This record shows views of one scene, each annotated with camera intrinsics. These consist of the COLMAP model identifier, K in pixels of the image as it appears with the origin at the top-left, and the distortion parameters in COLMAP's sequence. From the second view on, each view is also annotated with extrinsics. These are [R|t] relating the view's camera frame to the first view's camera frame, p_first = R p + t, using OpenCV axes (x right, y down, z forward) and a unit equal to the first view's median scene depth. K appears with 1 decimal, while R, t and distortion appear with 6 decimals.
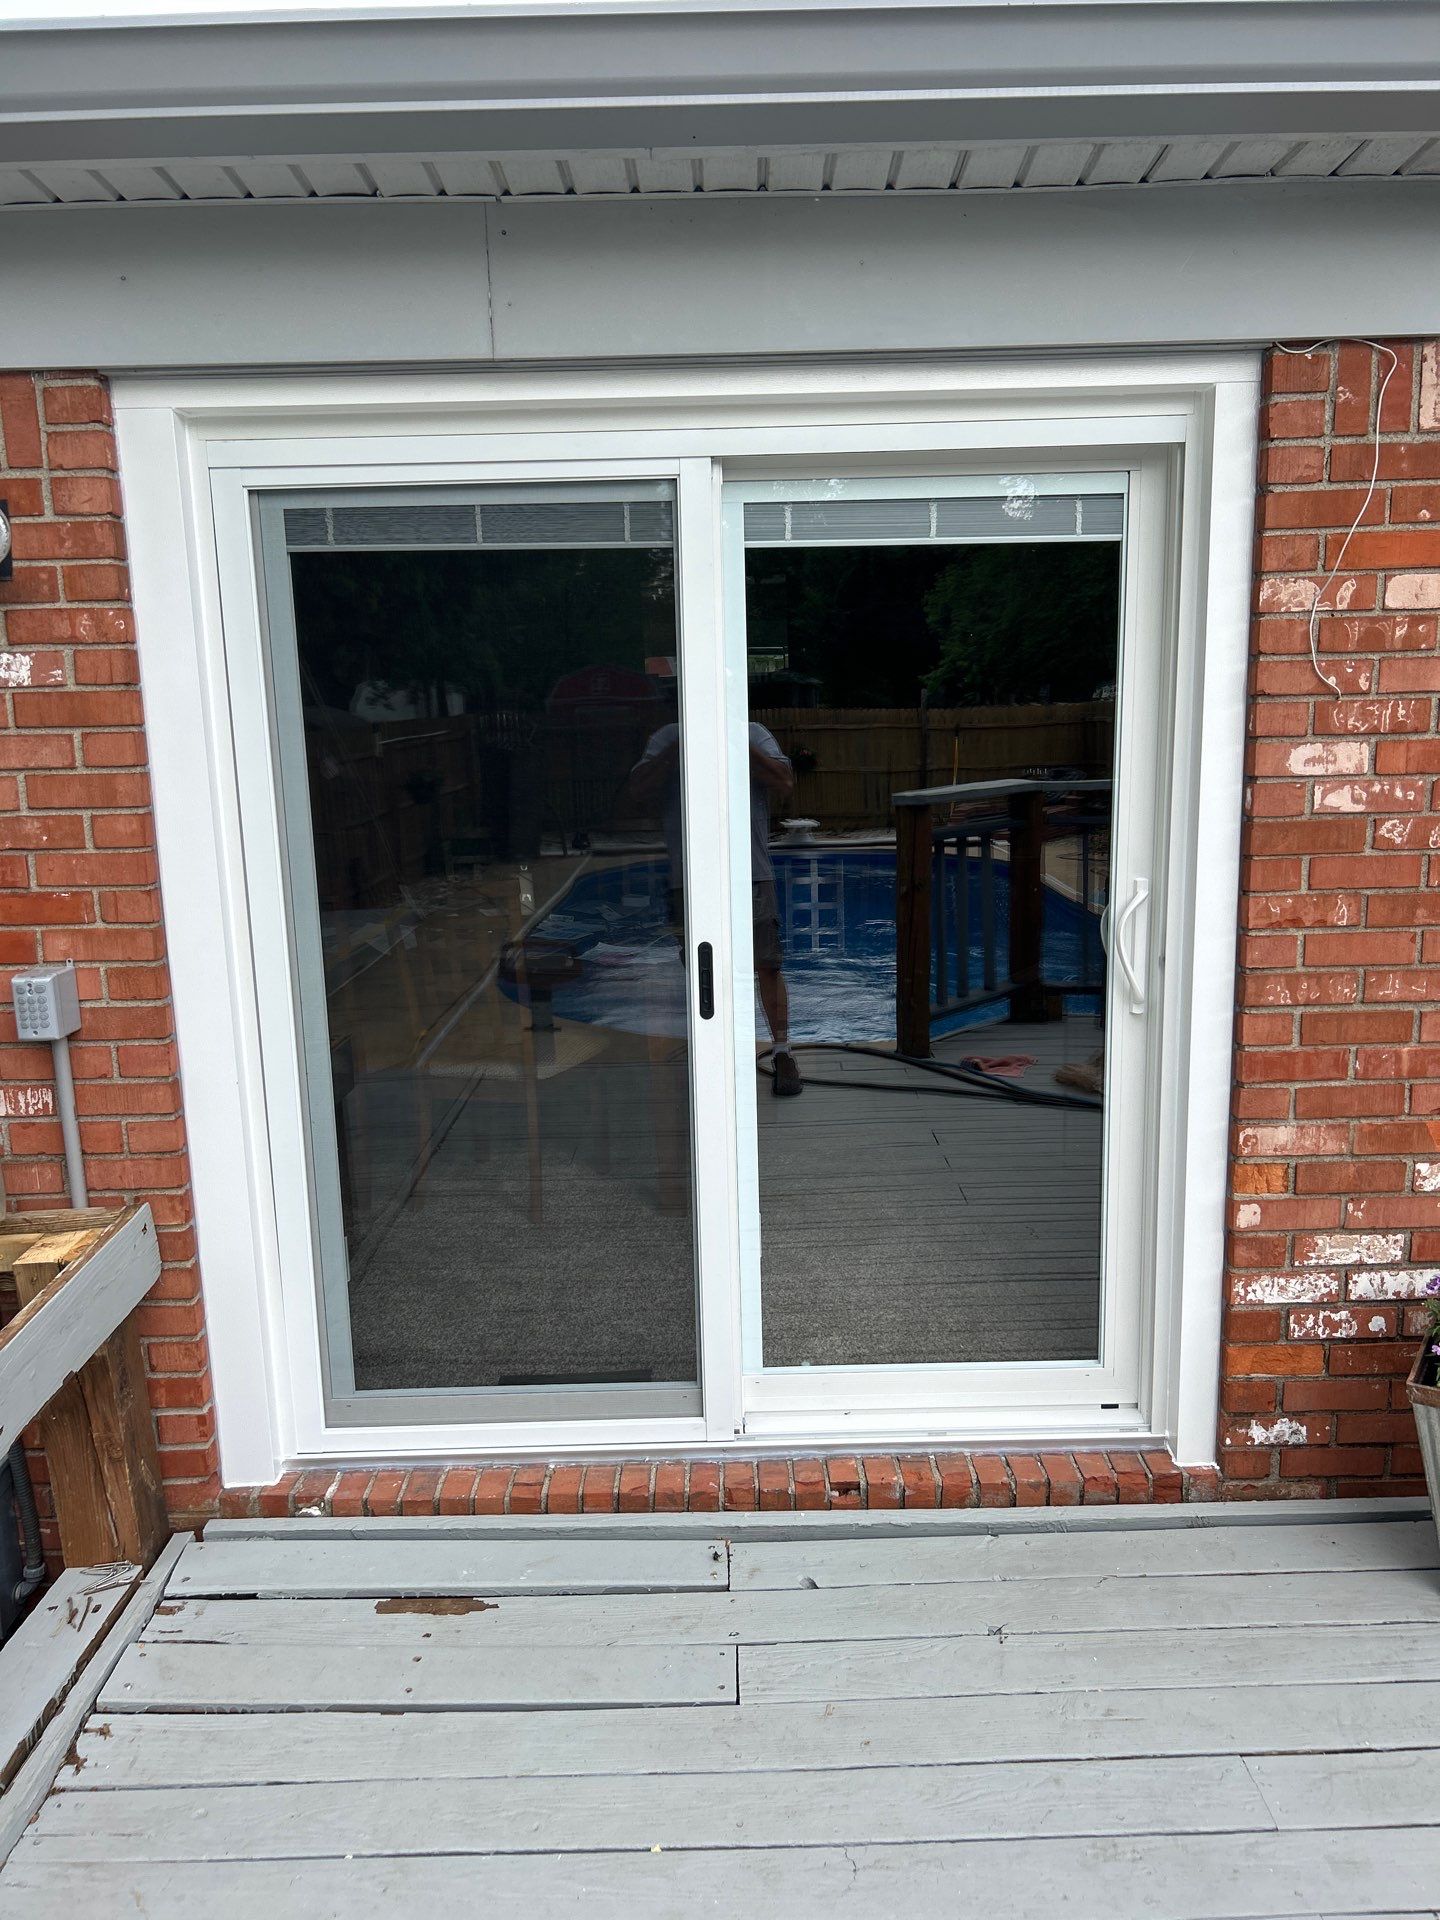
lens RADIAL K [[1443.8, 0, 722.5], [0, 1443.8, 954.8], [0, 0, 1]] dist [0.027750, -0.045381]
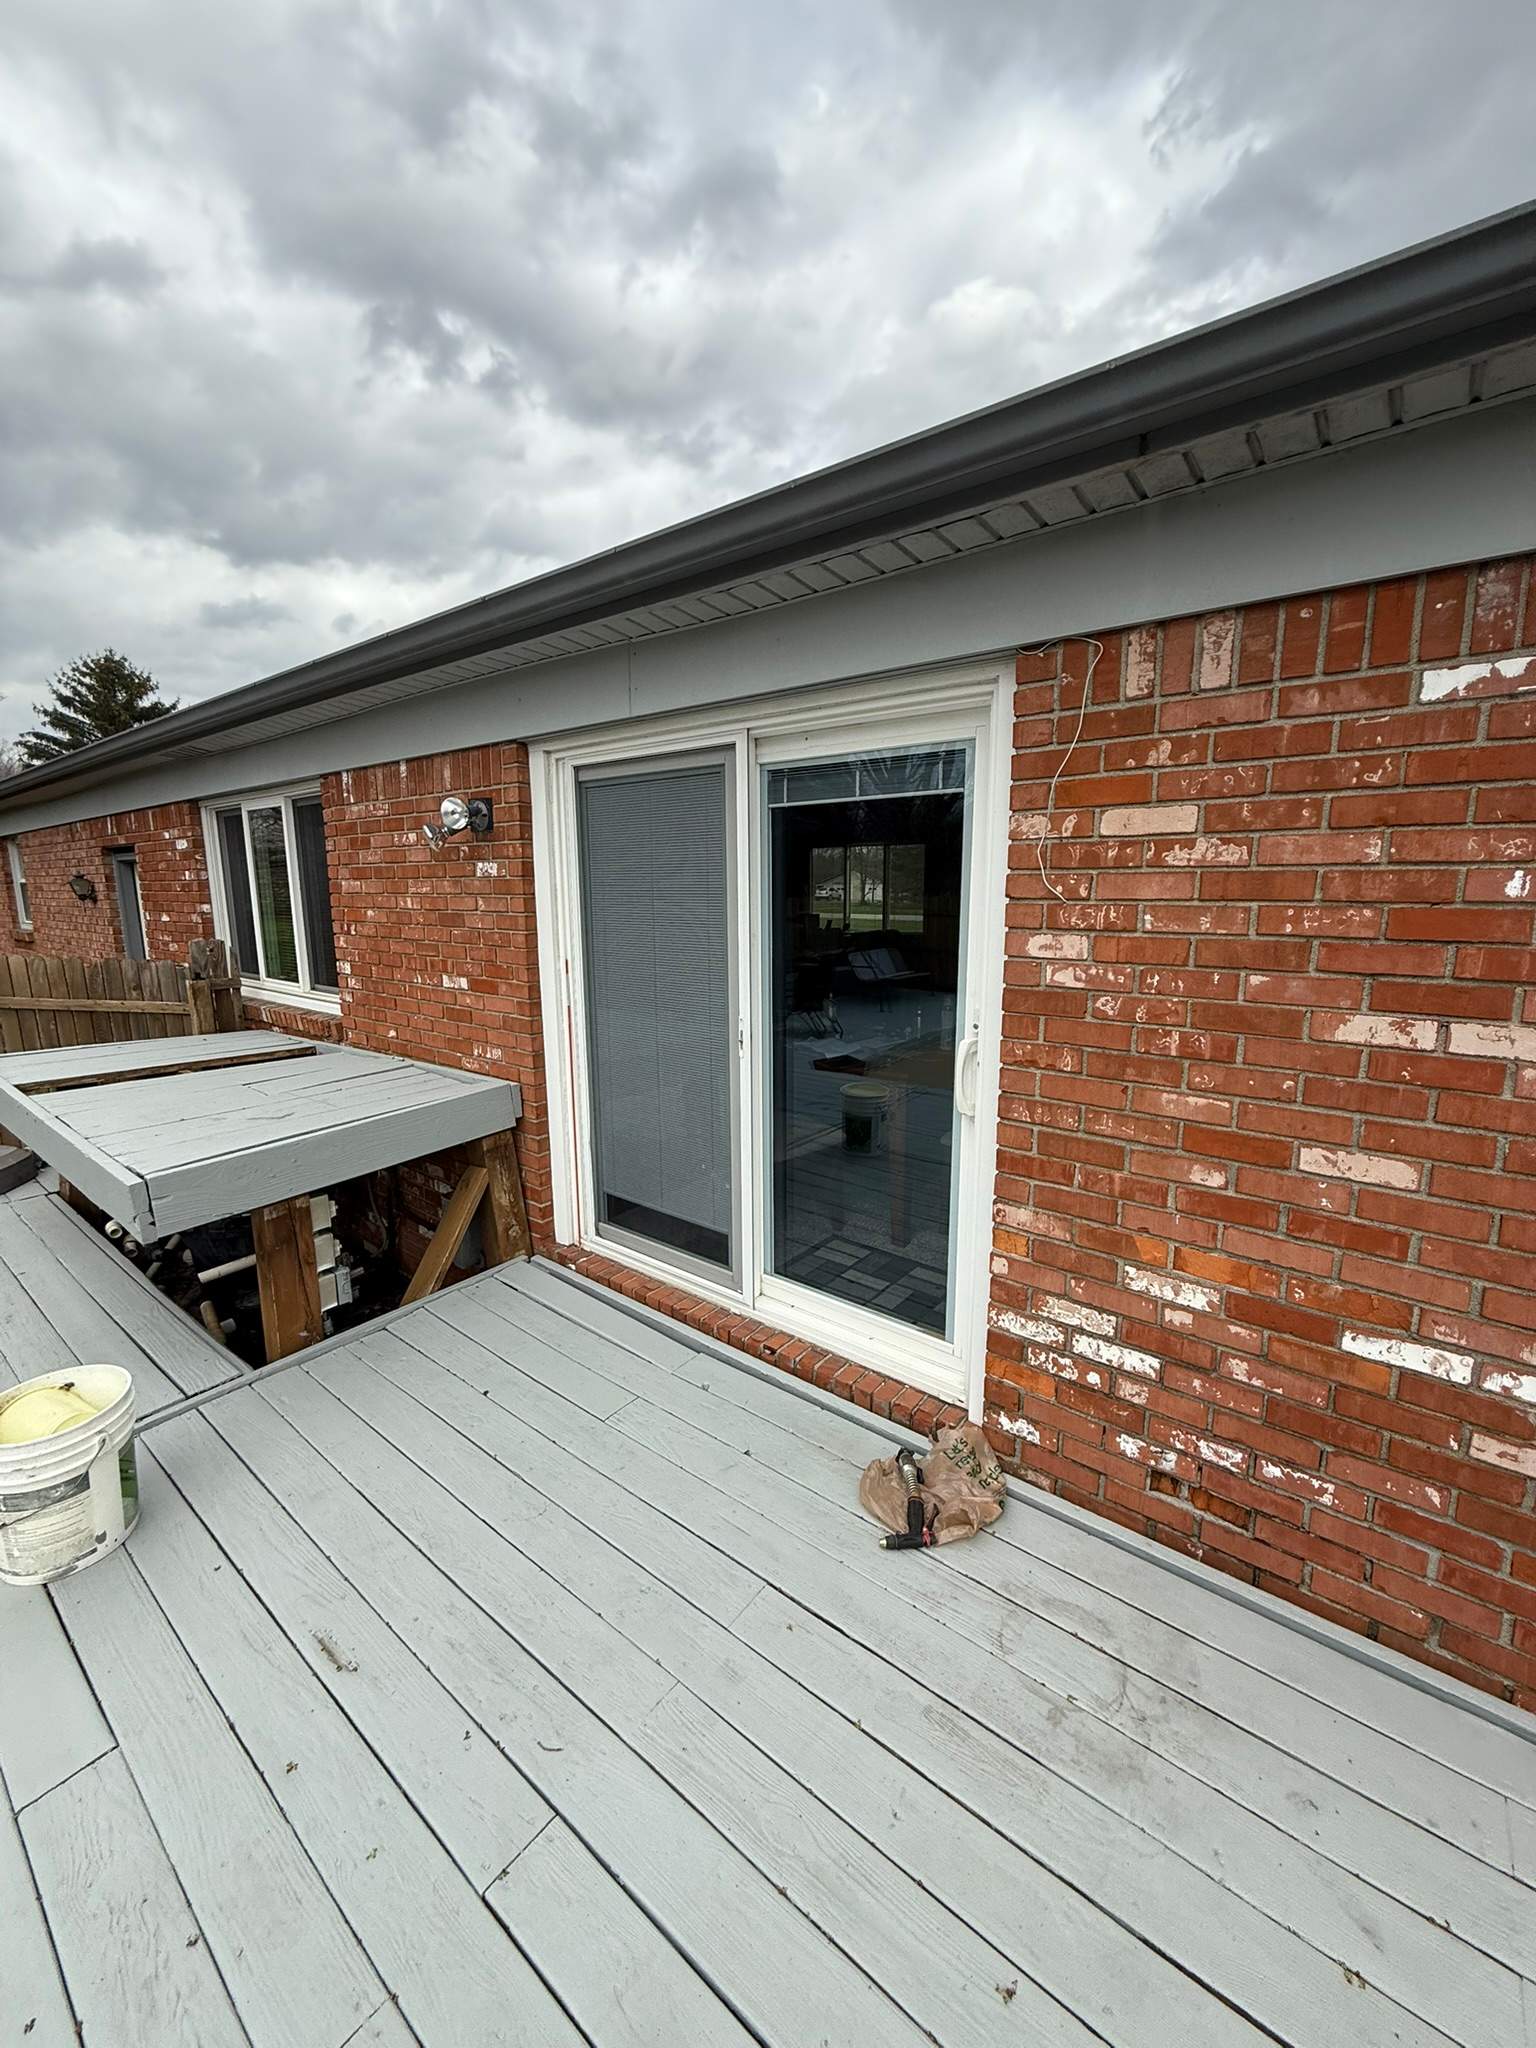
lens RADIAL K [[833.2, 0, 760.7], [0, 833.2, 1019.1], [0, 0, 1]] dist [-0.006879, 0.000507]
pose [[0.767882, 0.124856, -0.628306, 0.682652], [-0.131418, 0.990664, 0.036251, -0.058045], [0.626966, 0.054734, 0.777121, 0.217951]]
